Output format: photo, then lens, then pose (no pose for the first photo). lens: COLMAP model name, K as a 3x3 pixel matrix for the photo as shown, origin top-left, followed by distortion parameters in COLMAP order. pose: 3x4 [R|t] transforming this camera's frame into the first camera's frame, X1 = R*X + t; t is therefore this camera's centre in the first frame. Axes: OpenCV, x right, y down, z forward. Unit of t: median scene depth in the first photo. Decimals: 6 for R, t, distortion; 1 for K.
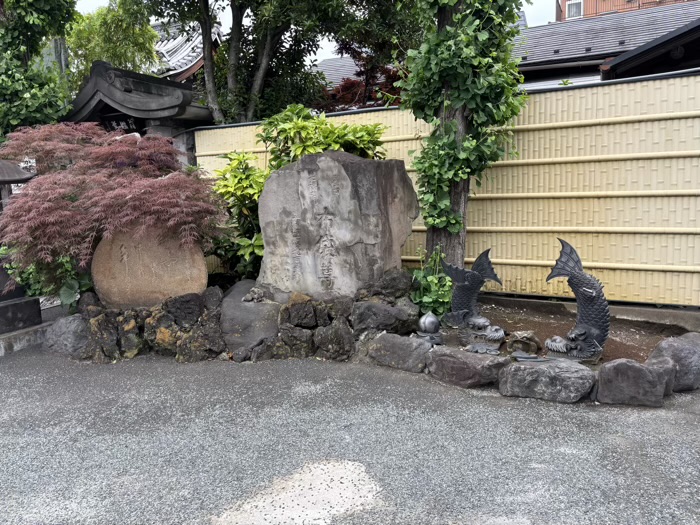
lens RADIAL K [[528.1, 0, 350.4], [0, 528.1, 258.5], [0, 0, 1]] dist [0.049054, -0.051439]
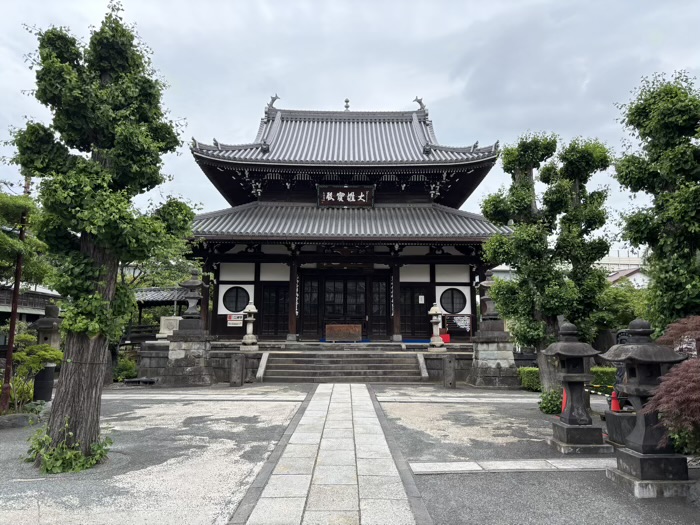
lens RADIAL K [[528.1, 0, 350.4], [0, 528.1, 264.0], [0, 0, 1]] dist [0.049054, -0.051439]
pose [[0.422114, -0.090480, -0.902016, 0.244940], [-0.139704, 0.976628, -0.163341, -0.053703], [0.895713, 0.194964, 0.399608, -0.276875]]
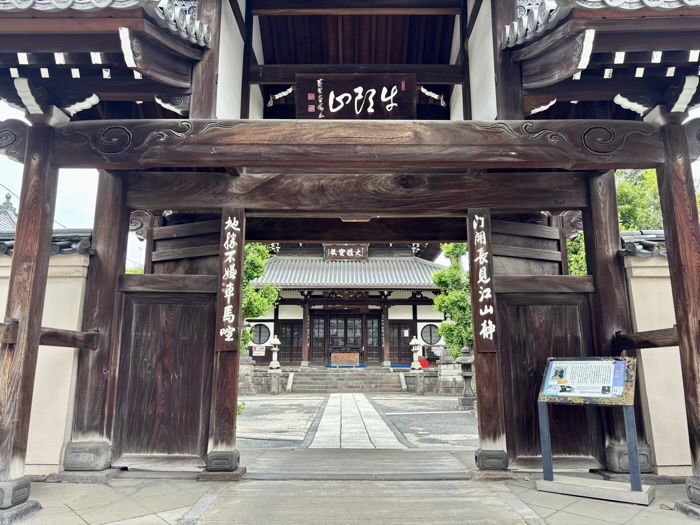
lens RADIAL K [[528.1, 0, 345.5], [0, 528.1, 248.6], [0, 0, 1]] dist [0.049054, -0.051439]
pose [[0.422558, -0.172084, -0.889849, 1.914370], [-0.134997, 0.958907, -0.249545, 0.111422], [0.896226, 0.225574, 0.381963, -1.123919]]
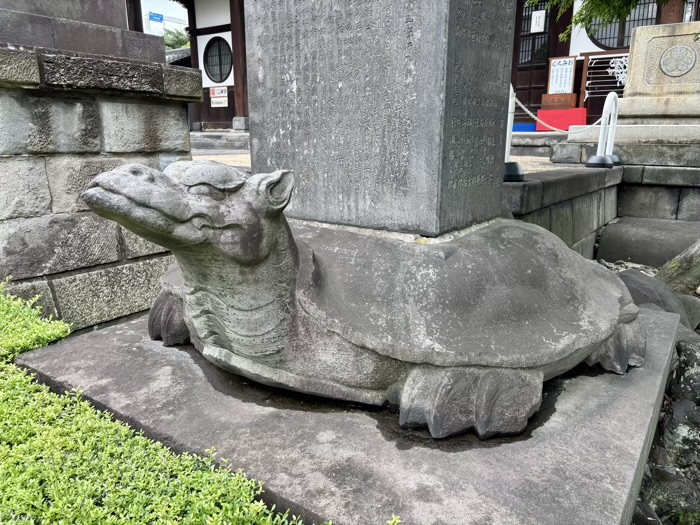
lens RADIAL K [[528.1, 0, 345.9], [0, 528.1, 258.9], [0, 0, 1]] dist [0.049054, -0.051439]
pose [[-0.201489, 0.253180, -0.946204, -2.535130], [-0.126408, 0.951217, 0.281439, -0.339778], [0.971300, 0.176315, -0.159655, 3.058717]]
